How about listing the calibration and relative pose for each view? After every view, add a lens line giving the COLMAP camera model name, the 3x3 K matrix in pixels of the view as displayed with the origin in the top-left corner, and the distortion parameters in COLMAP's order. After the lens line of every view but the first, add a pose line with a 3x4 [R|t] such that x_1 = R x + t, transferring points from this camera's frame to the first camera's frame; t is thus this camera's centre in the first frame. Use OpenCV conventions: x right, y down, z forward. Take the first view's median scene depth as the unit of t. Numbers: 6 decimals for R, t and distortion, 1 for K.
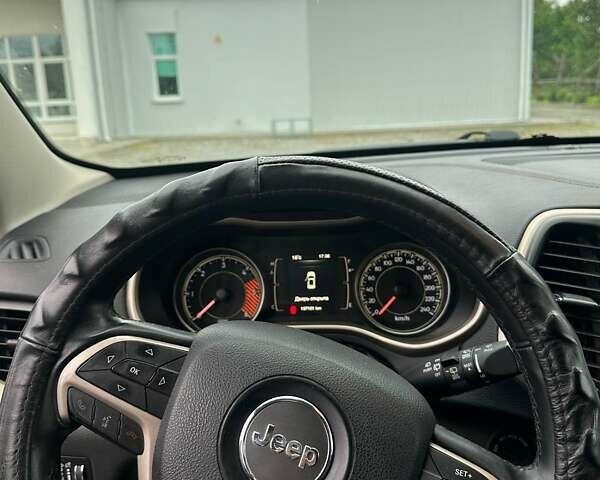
lens RADIAL K [[555.5, 0, 304.5], [0, 555.5, 235.5], [0, 0, 1]] dist [0.179311, -0.358354]
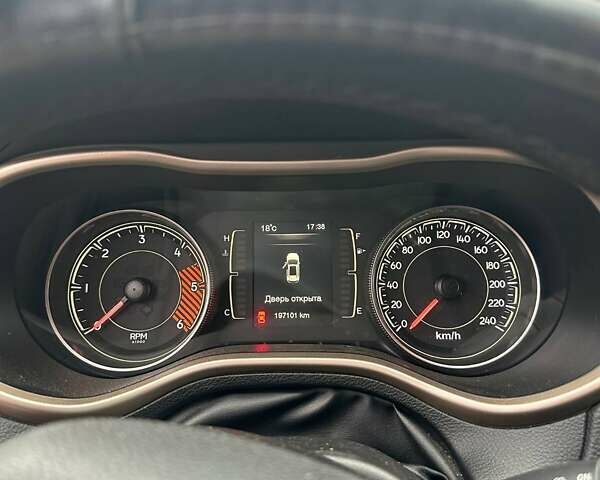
lens RADIAL K [[555.5, 0, 304.5], [0, 555.5, 235.5], [0, 0, 1]] dist [0.179311, -0.358354]
pose [[0.998124, 0.012524, 0.059936, -0.011423], [-0.017790, 0.995947, 0.088164, -0.005215], [-0.058589, -0.089064, 0.994301, 0.423426]]
